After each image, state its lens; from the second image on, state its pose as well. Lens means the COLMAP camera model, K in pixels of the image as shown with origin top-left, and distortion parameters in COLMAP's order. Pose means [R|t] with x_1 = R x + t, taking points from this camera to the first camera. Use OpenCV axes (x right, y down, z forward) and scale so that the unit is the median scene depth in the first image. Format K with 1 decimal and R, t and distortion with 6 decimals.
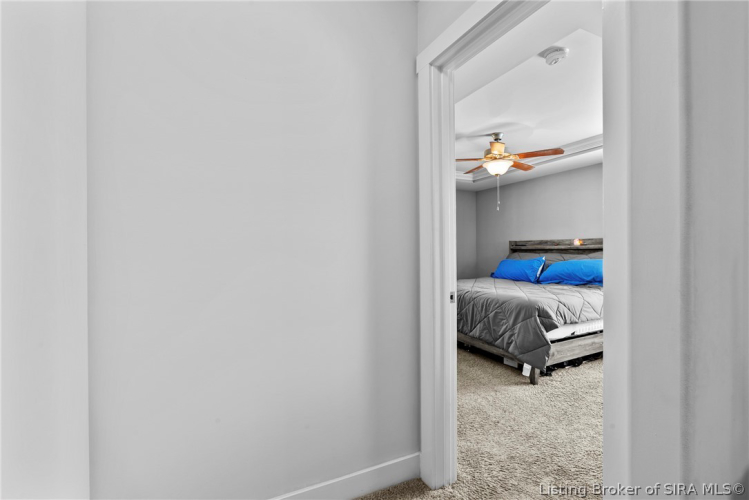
lens RADIAL K [[336.9, 0, 374.5], [0, 336.9, 250.0], [0, 0, 1]] dist [-0.001221, 0.000341]
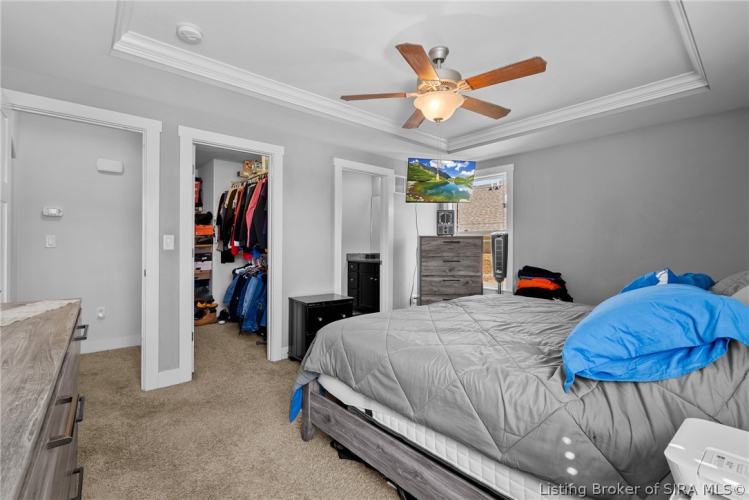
lens RADIAL K [[336.9, 0, 374.5], [0, 336.9, 250.0], [0, 0, 1]] dist [-0.001221, 0.000341]
pose [[0.257954, 0.024712, -0.965841, 0.997332], [-0.010648, 0.999685, 0.022734, -0.008016], [0.966099, 0.004420, 0.258135, 0.812800]]
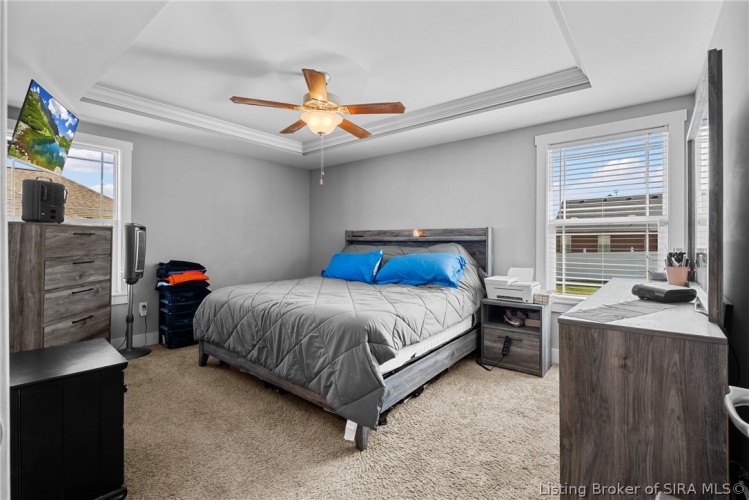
lens RADIAL K [[336.9, 0, 374.5], [0, 336.9, 250.0], [0, 0, 1]] dist [-0.001221, 0.000341]
pose [[0.909249, -0.002739, 0.416243, 0.194858], [-0.007566, 0.999704, 0.023106, 0.001605], [-0.416184, -0.024159, 0.908960, 0.349935]]
